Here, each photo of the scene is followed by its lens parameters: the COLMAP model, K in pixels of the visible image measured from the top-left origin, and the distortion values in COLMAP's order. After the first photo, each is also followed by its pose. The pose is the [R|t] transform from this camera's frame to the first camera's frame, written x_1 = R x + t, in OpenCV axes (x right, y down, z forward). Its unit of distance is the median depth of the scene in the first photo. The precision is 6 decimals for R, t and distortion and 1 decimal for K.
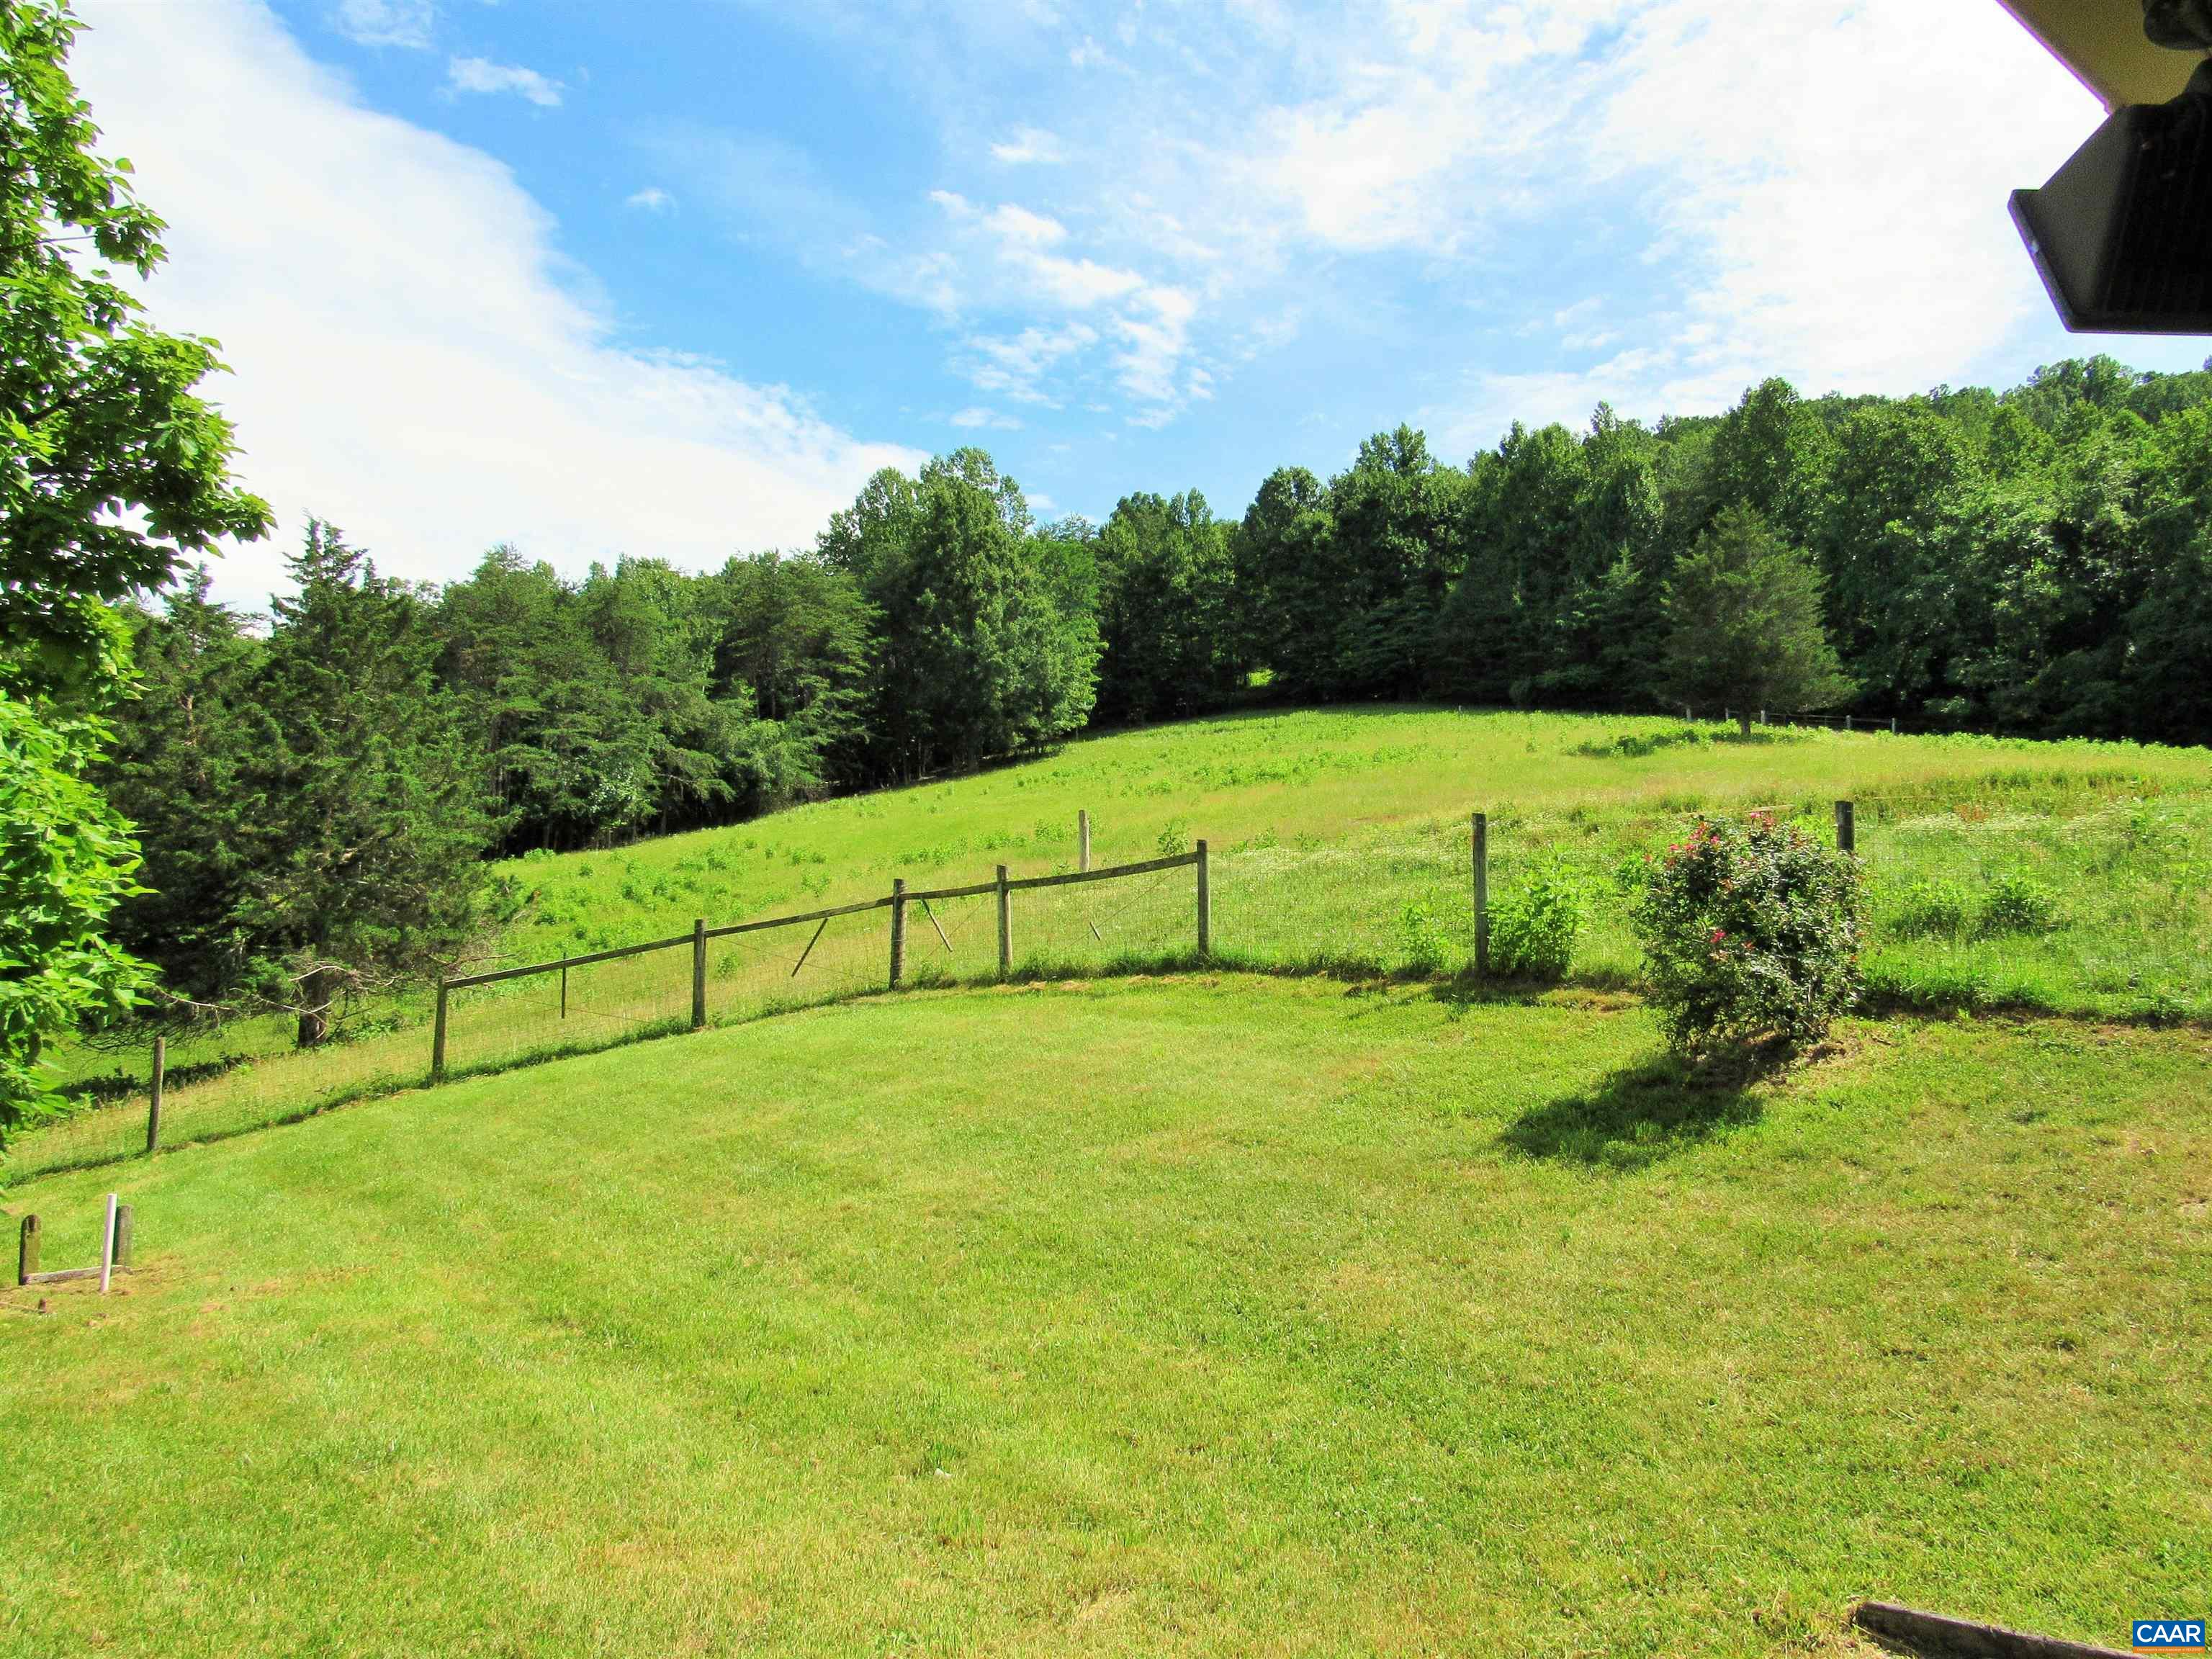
lens RADIAL K [[1586.2, 0, 1110.7], [0, 1586.2, 814.3], [0, 0, 1]] dist [-0.035687, 0.008536]
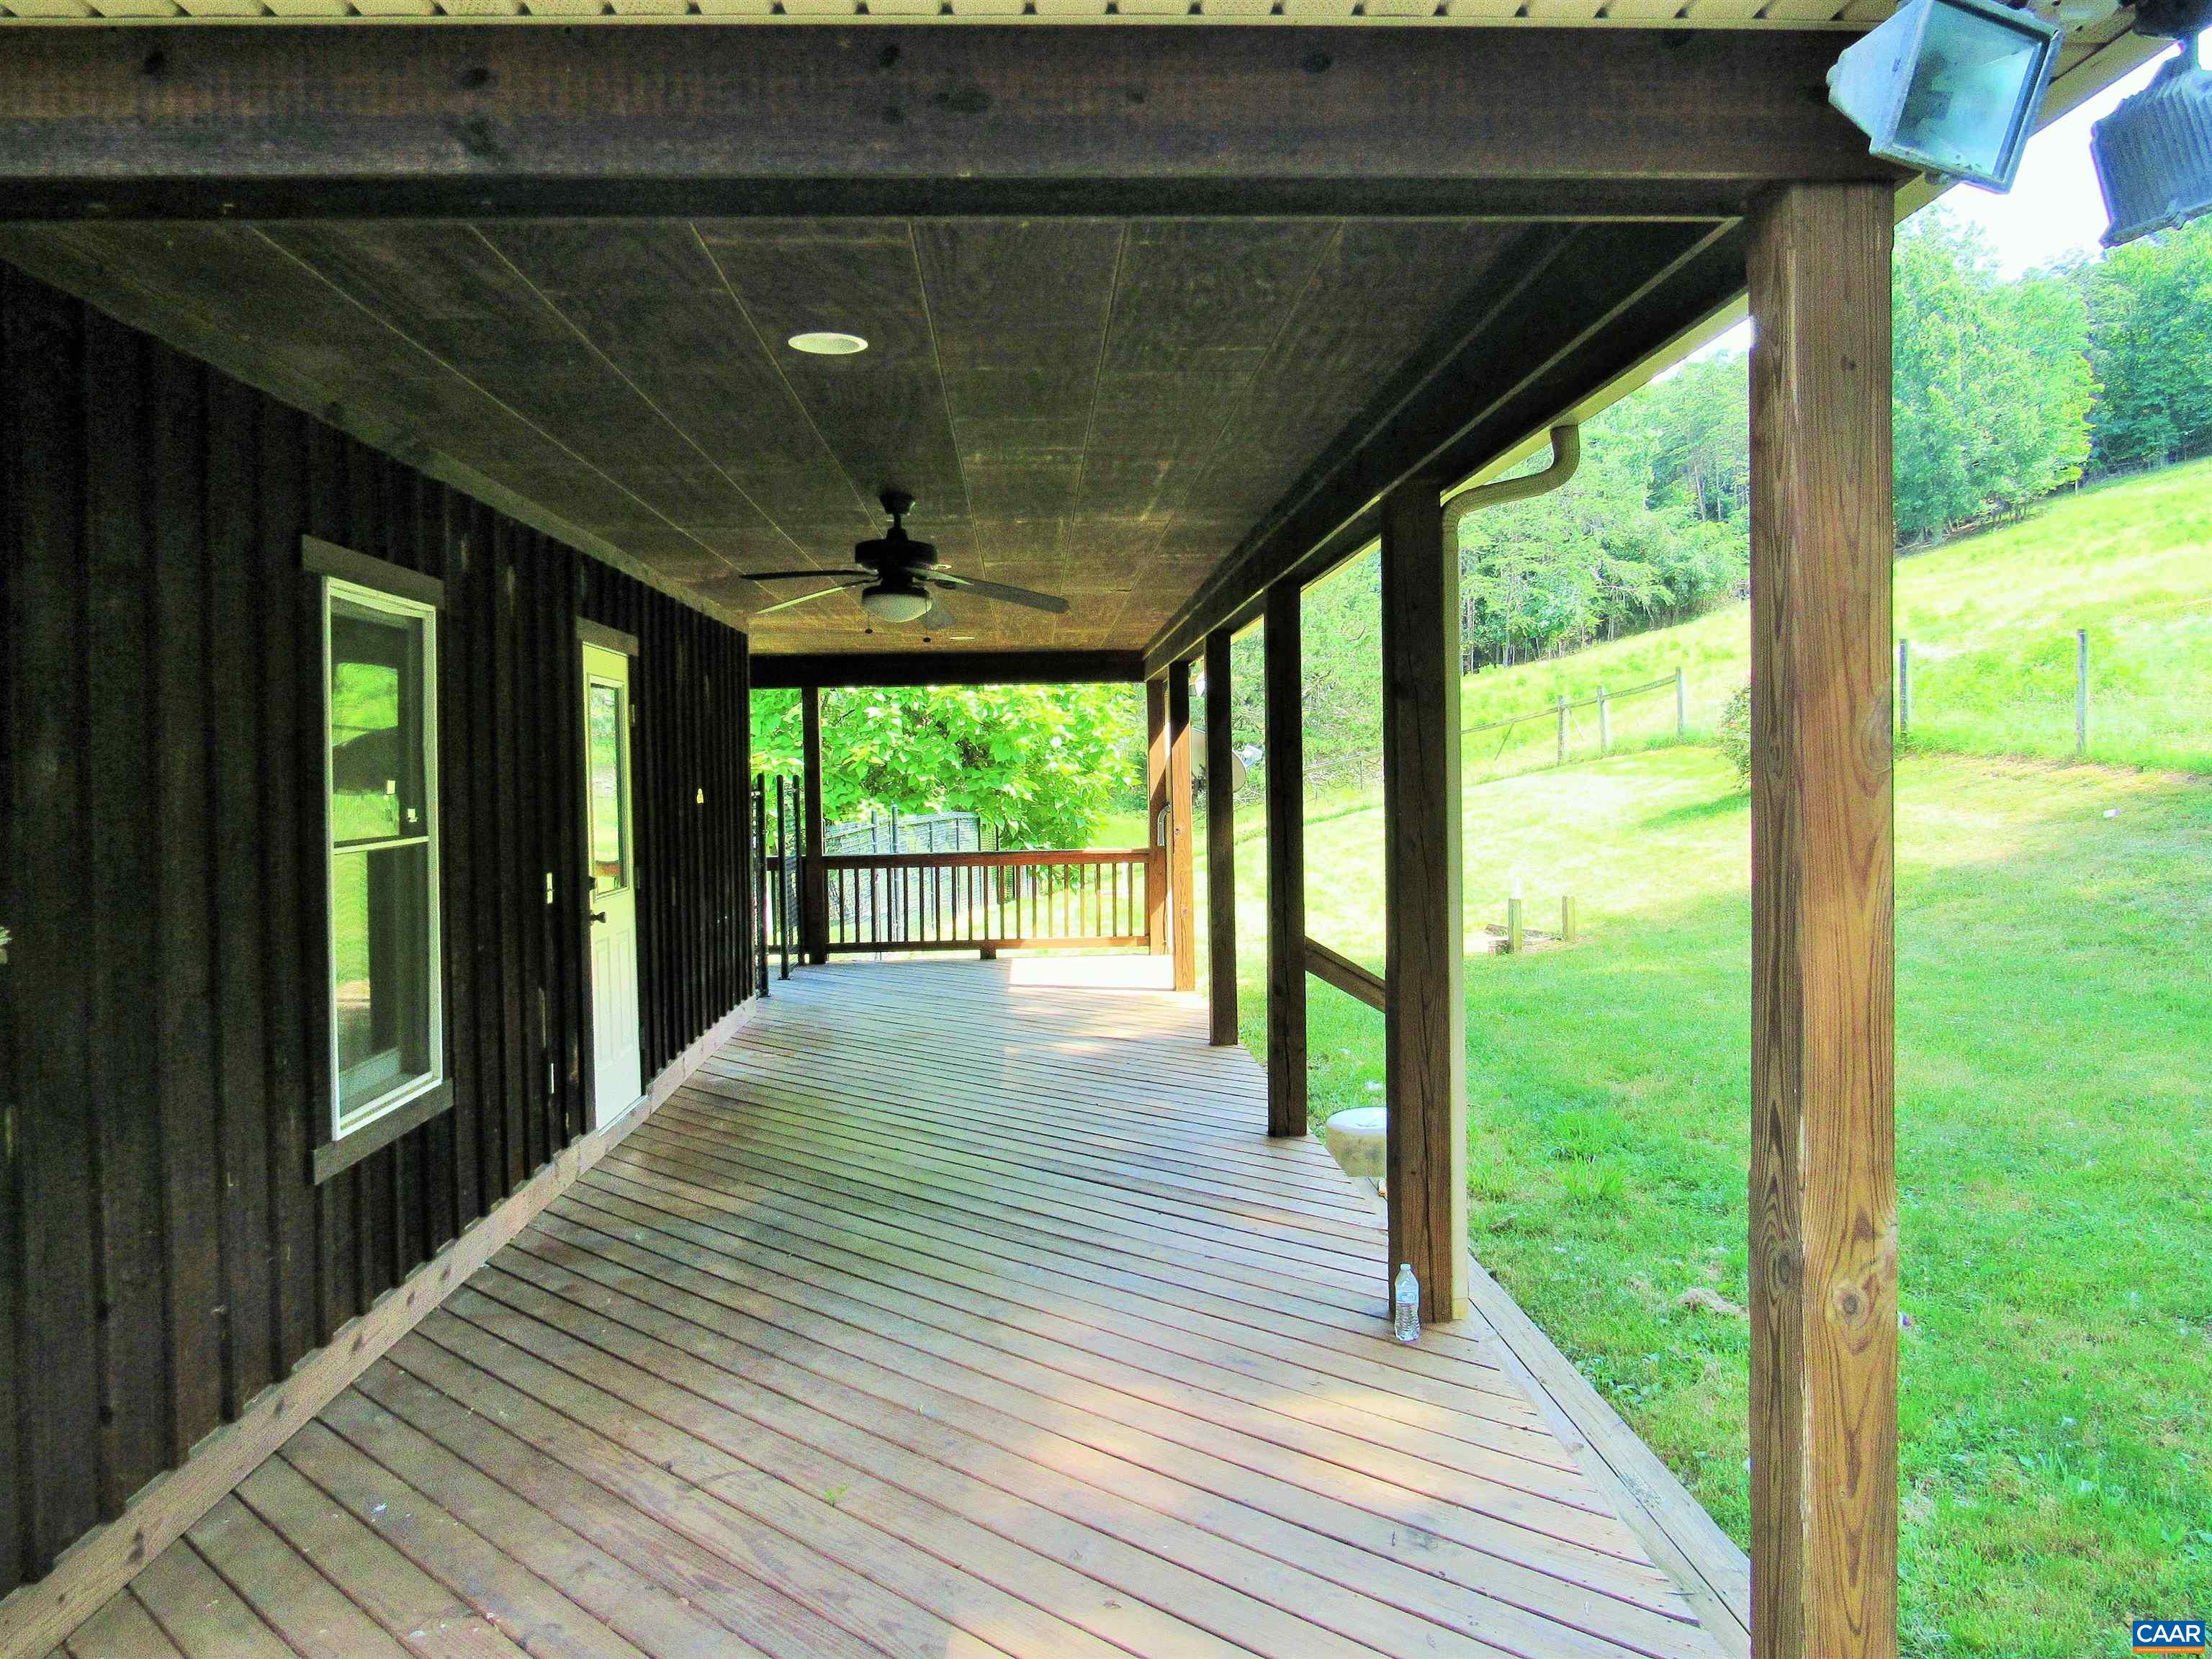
lens RADIAL K [[1586.2, 0, 1107.1], [0, 1586.2, 824.9], [0, 0, 1]] dist [-0.035687, 0.008536]
pose [[0.804199, -0.017085, -0.594115, 0.082855], [0.097005, 0.989957, 0.102838, -0.006911], [0.586391, -0.140334, 0.797779, -0.100345]]
